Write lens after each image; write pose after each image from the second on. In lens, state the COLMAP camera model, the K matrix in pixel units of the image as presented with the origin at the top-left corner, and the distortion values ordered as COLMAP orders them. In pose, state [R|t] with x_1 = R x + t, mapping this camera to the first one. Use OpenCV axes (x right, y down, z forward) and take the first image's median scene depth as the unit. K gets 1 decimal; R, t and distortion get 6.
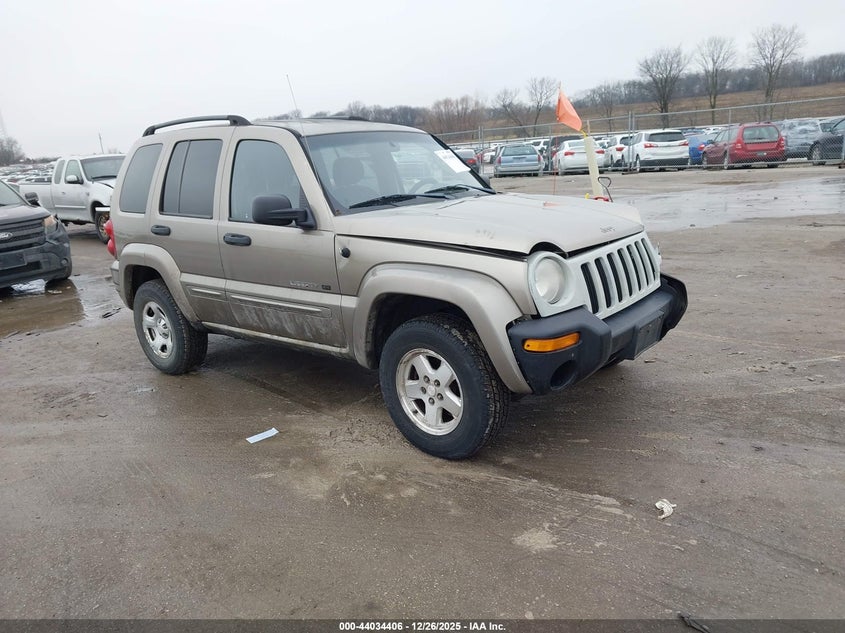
lens RADIAL K [[657.9, 0, 421.0], [0, 657.9, 317.9], [0, 0, 1]] dist [-0.001659, -0.012430]
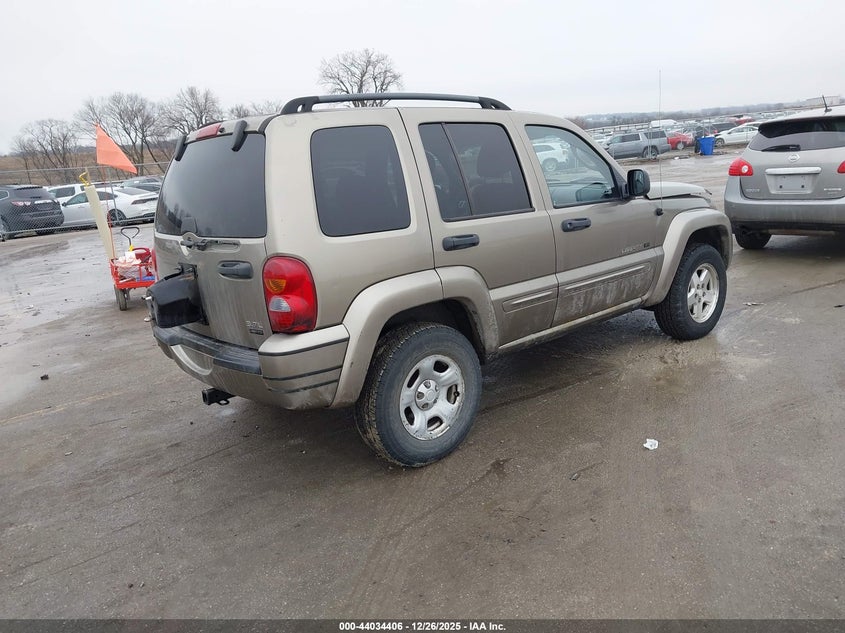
lens RADIAL K [[657.9, 0, 418.4], [0, 657.9, 320.9], [0, 0, 1]] dist [-0.001659, -0.012430]
pose [[0.176309, -0.184335, 0.966921, -1.204227], [0.315002, 0.941218, 0.121997, -0.165484], [-0.932571, 0.283072, 0.224011, 0.978714]]
